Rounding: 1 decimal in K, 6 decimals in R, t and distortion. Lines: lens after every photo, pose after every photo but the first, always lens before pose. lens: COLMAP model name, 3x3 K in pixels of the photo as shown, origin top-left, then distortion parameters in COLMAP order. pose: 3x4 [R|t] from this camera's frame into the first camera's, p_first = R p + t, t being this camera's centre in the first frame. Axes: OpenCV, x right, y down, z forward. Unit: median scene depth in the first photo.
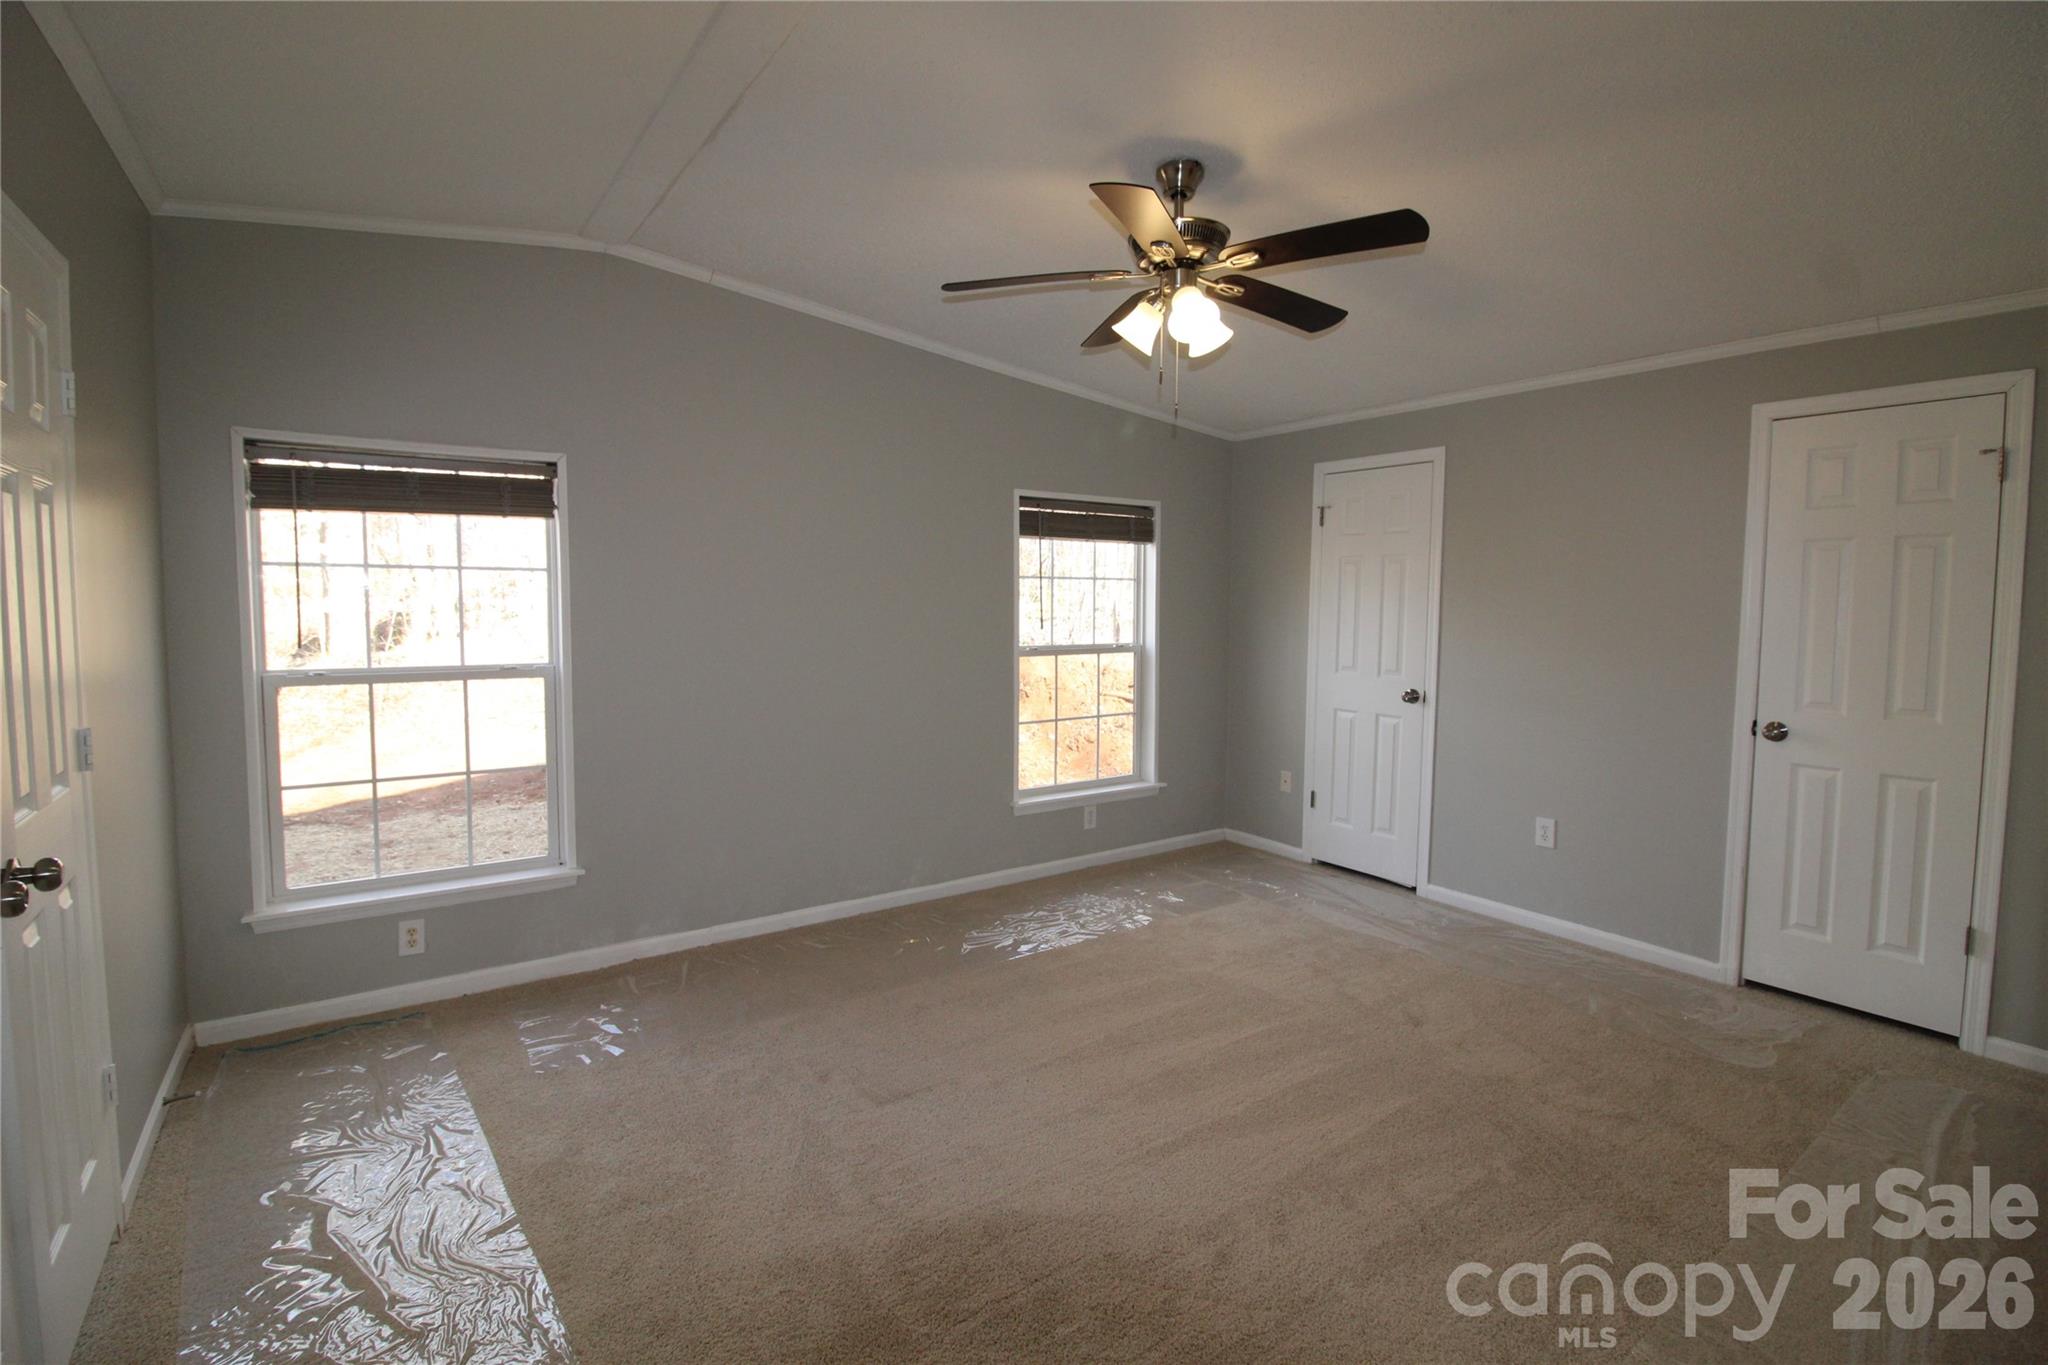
lens RADIAL K [[945.3, 0, 1013.4], [0, 945.3, 676.2], [0, 0, 1]] dist [-0.002534, -0.012368]
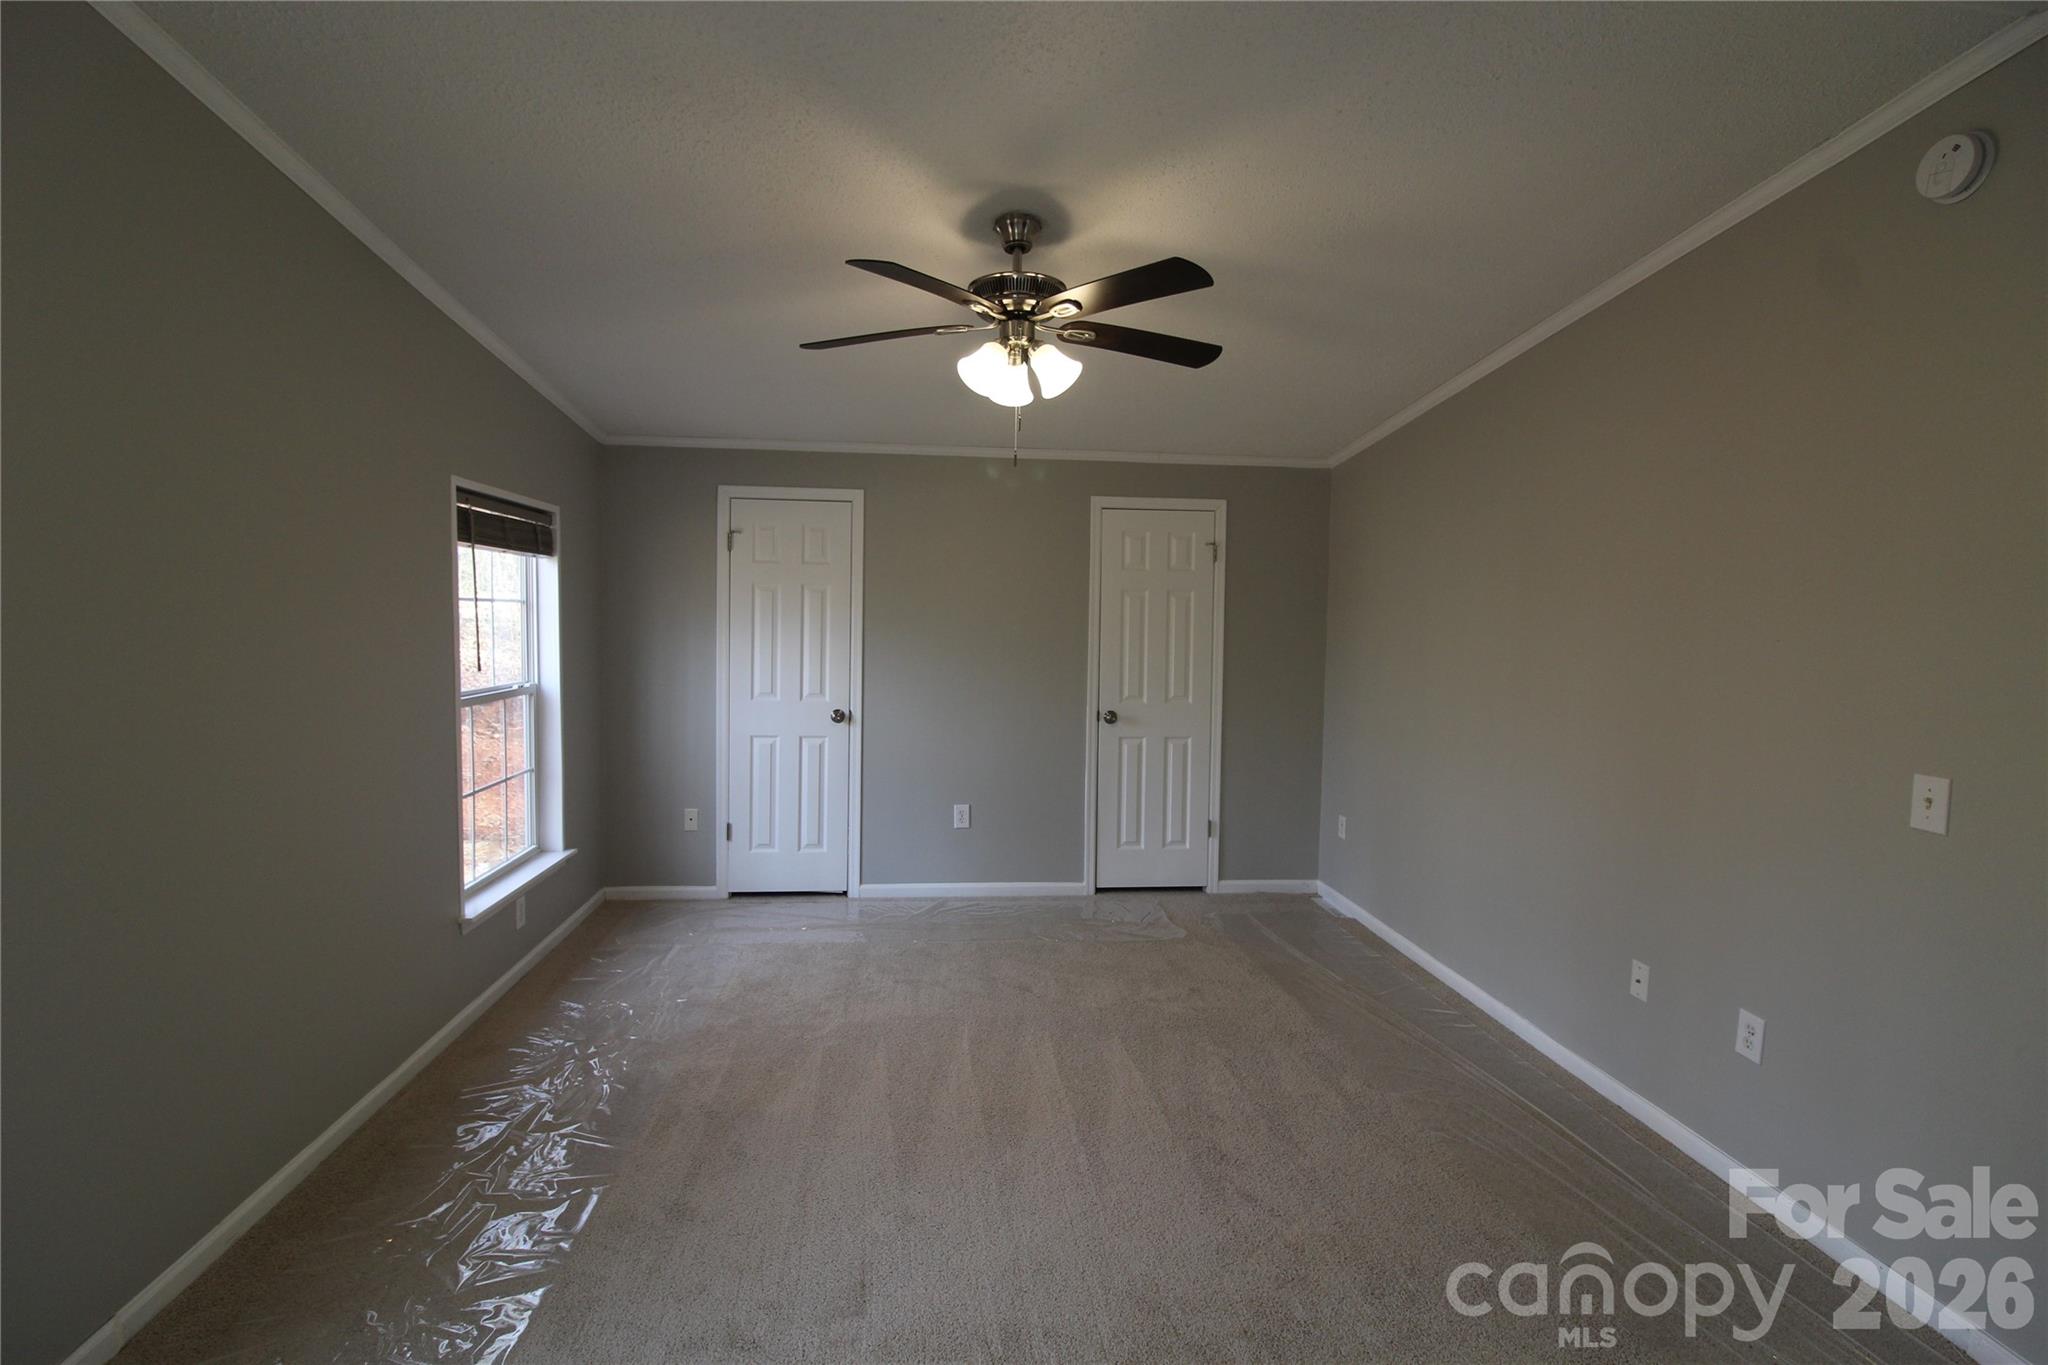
lens RADIAL K [[945.3, 0, 1022.8], [0, 945.3, 680.0], [0, 0, 1]] dist [-0.002534, -0.012368]
pose [[0.476631, -0.059454, 0.877091, -0.441770], [0.059539, 0.997603, 0.035268, -0.047788], [-0.877085, 0.035412, 0.479028, 0.309738]]
